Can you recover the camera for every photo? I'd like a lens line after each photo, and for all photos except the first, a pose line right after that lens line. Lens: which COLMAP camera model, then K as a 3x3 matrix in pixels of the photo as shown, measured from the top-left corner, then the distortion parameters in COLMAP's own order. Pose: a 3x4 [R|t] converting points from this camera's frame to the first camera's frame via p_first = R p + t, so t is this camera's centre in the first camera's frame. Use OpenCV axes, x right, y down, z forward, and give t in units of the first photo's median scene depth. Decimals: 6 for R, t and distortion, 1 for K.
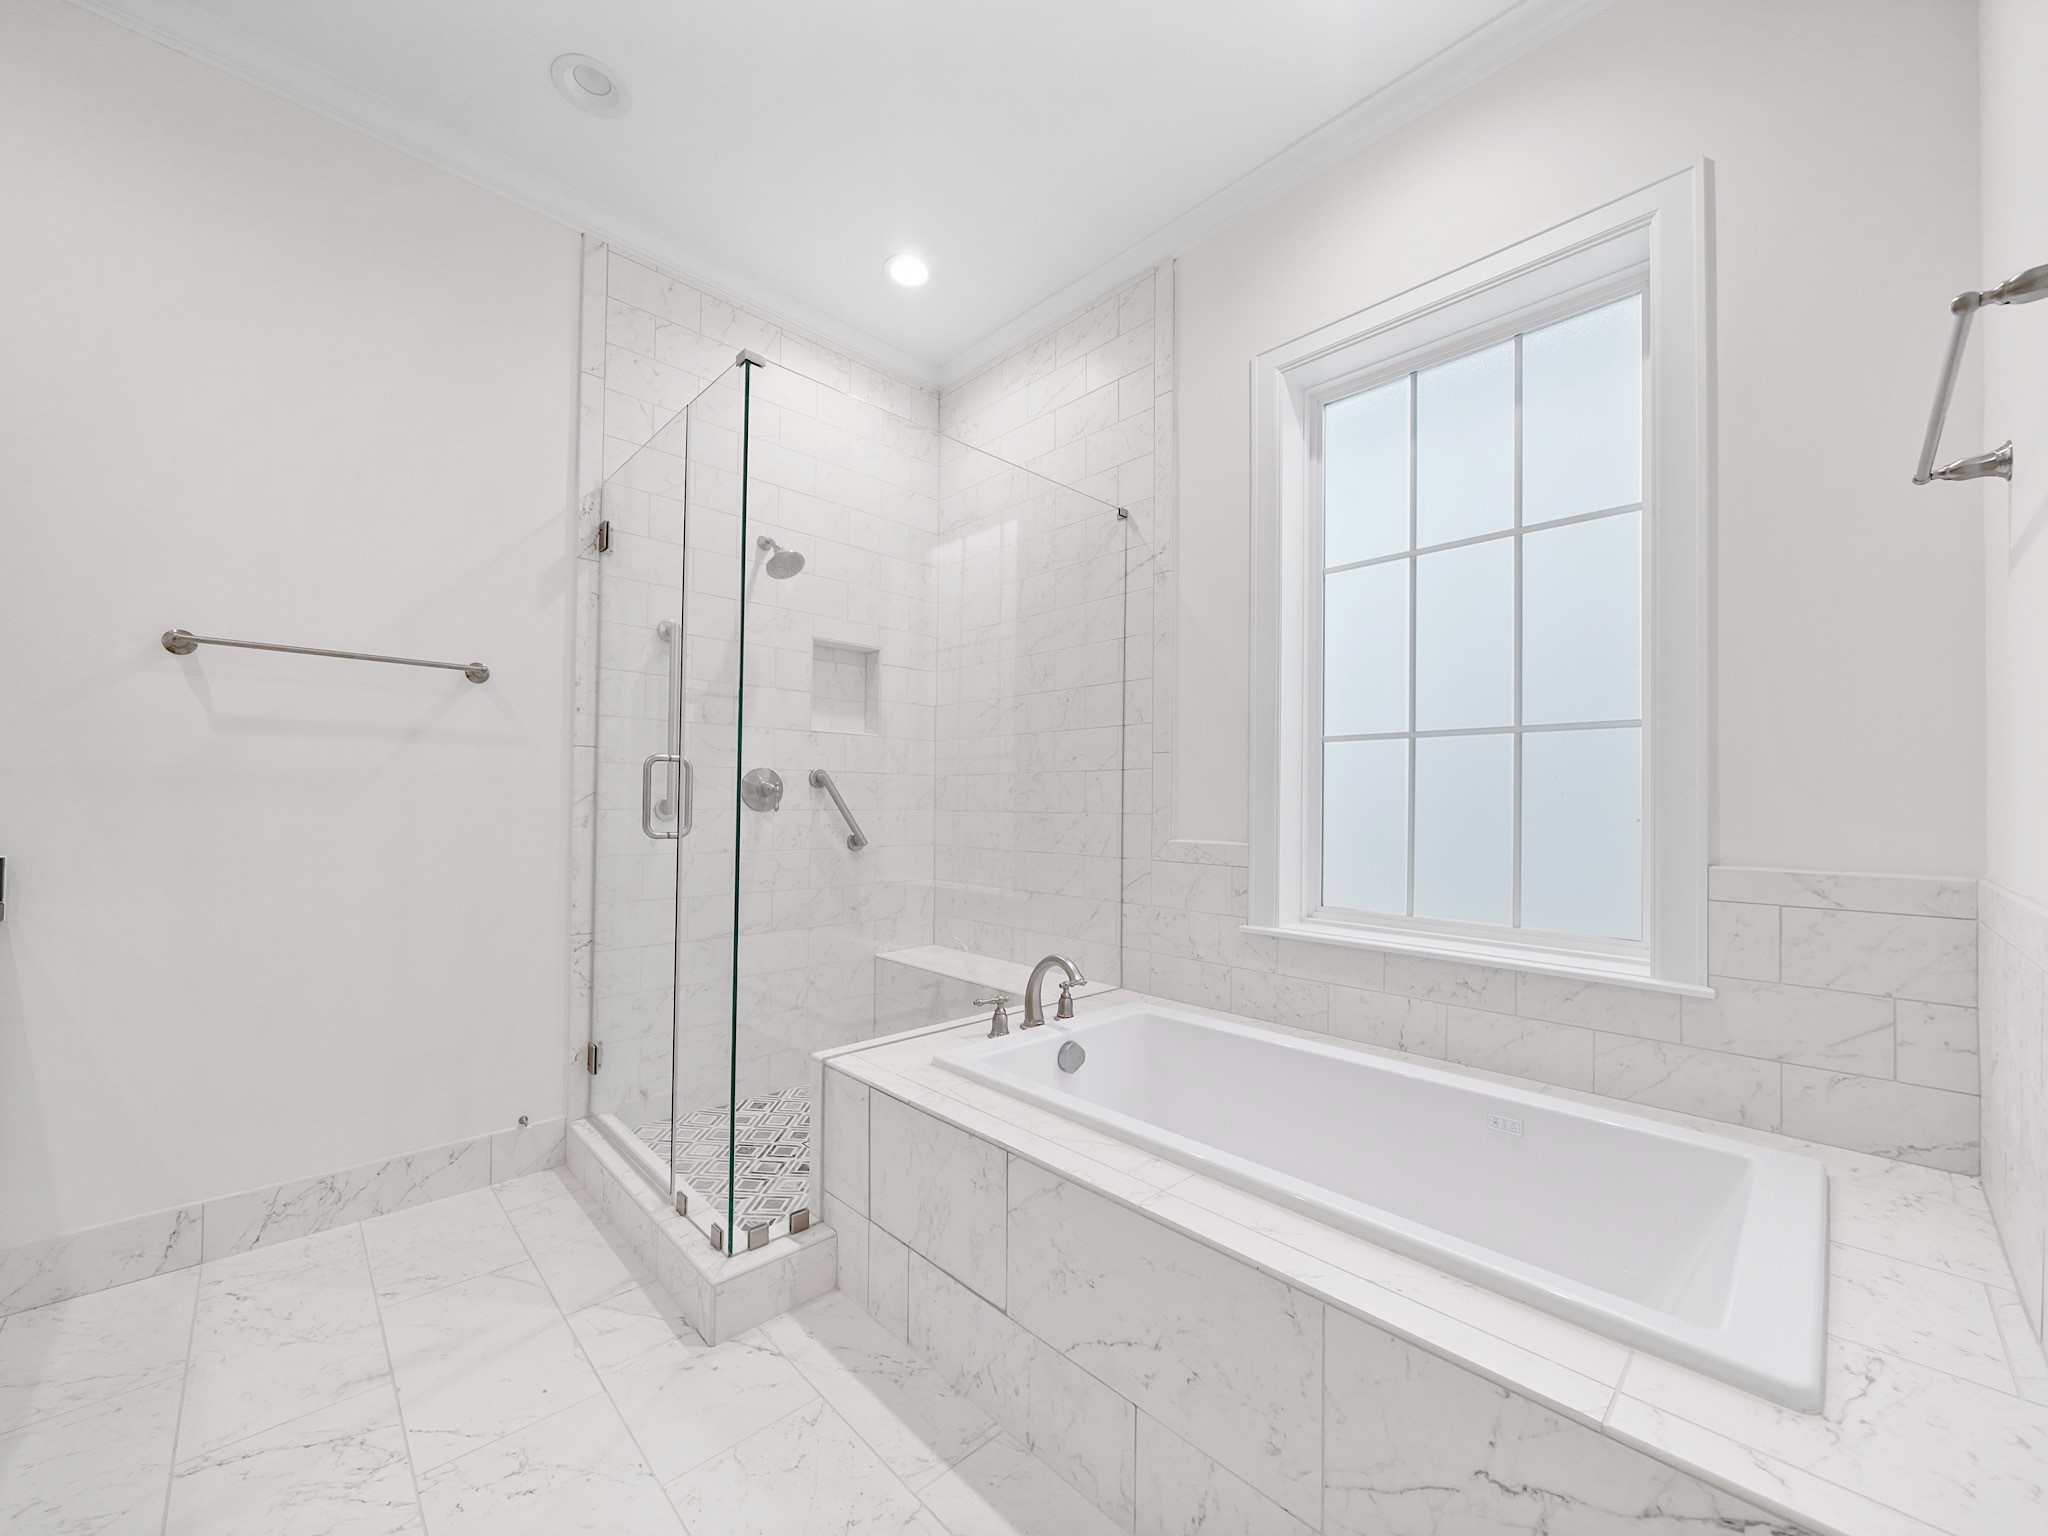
lens RADIAL K [[790.2, 0, 1020.4], [0, 790.2, 789.3], [0, 0, 1]] dist [-0.004582, -0.000721]
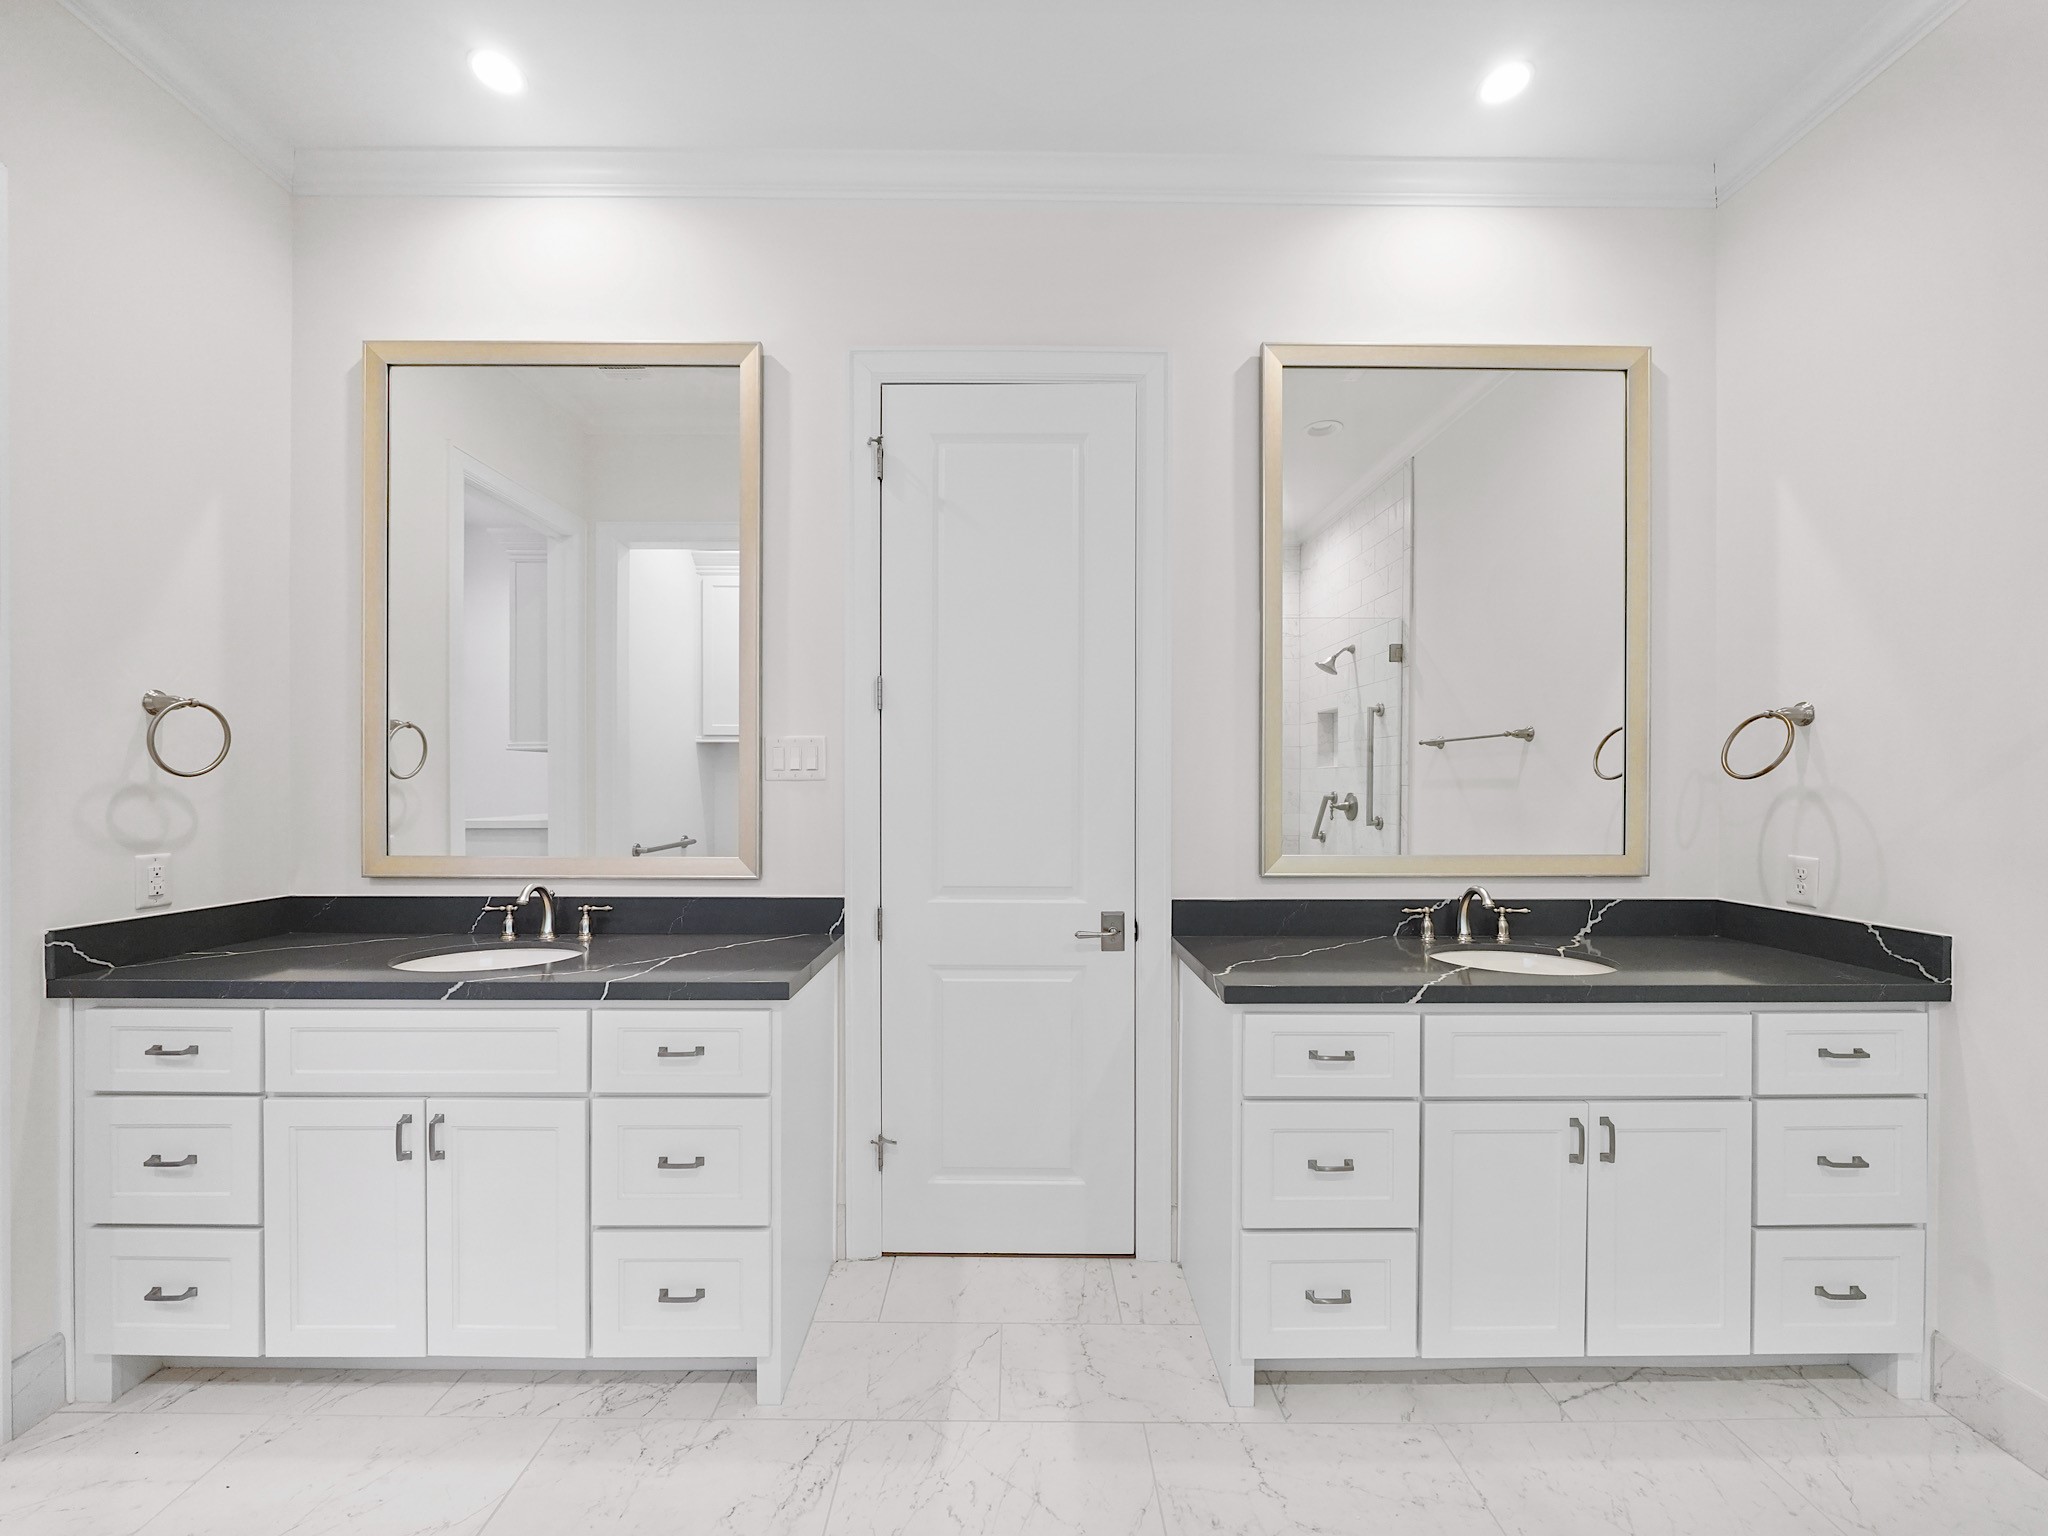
lens RADIAL K [[790.2, 0, 1020.4], [0, 790.2, 789.3], [0, 0, 1]] dist [-0.004582, -0.000721]
pose [[-0.684013, -0.007551, -0.729431, 0.137591], [0.001671, 0.999928, -0.011918, -0.061214], [0.729468, -0.009371, -0.683951, 0.592221]]
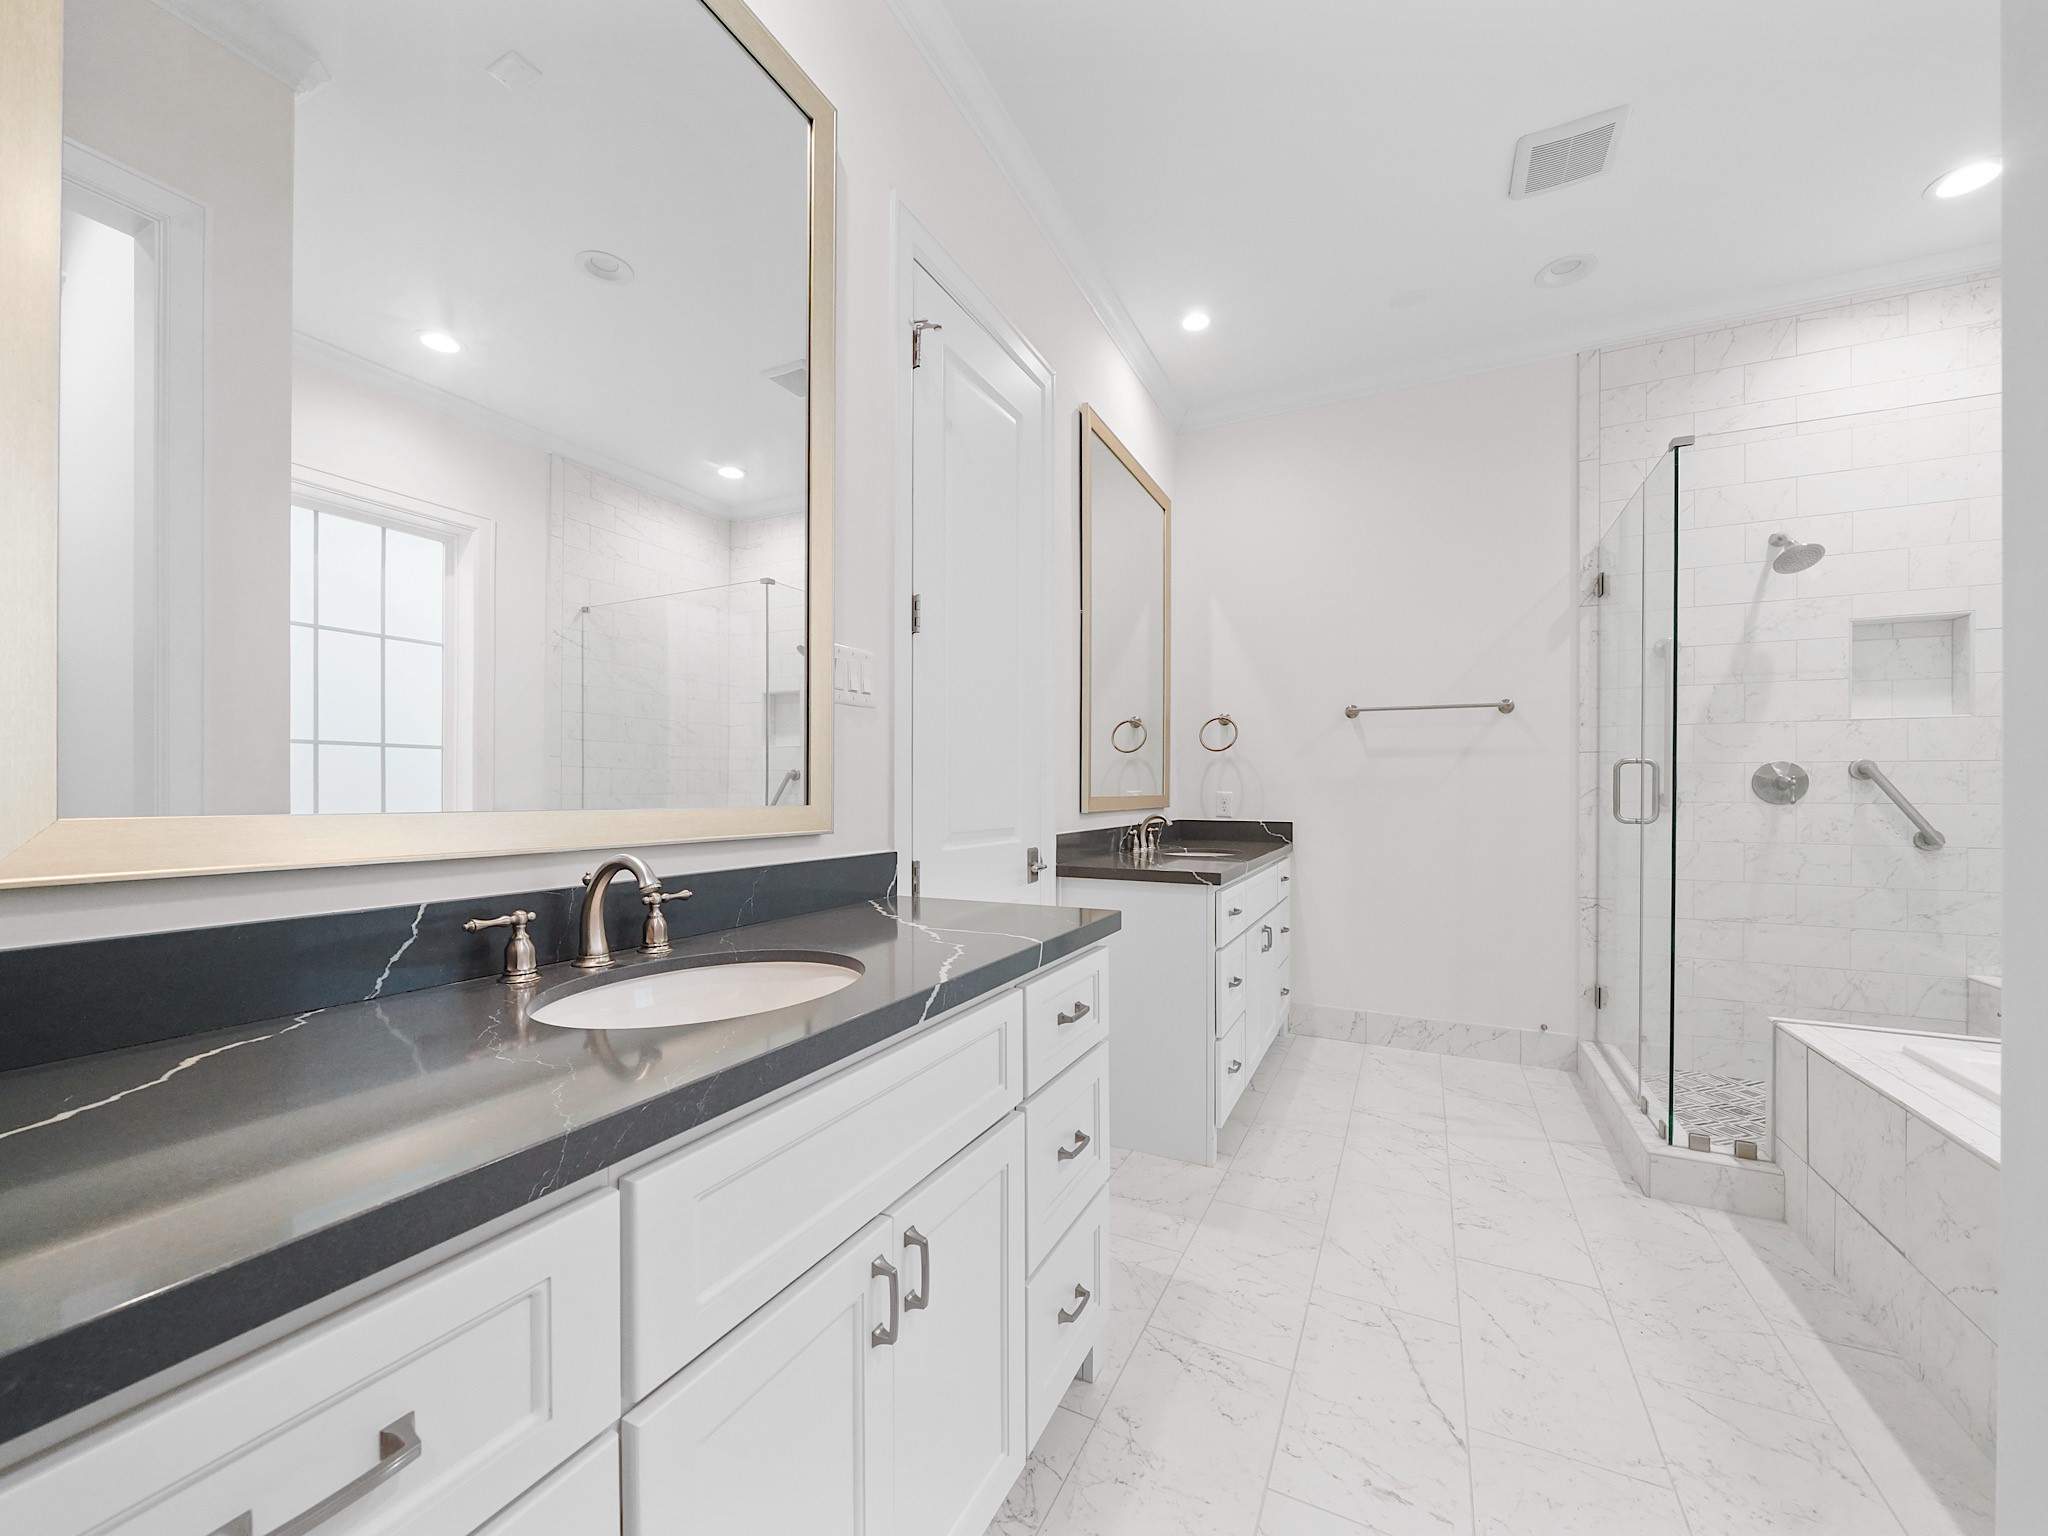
lens RADIAL K [[790.2, 0, 1020.4], [0, 790.2, 789.3], [0, 0, 1]] dist [-0.004582, -0.000721]
pose [[0.334667, -0.010734, -0.942275, 0.364629], [0.015348, 0.999865, -0.005938, -0.000866], [0.942212, -0.012475, 0.334786, -0.316285]]
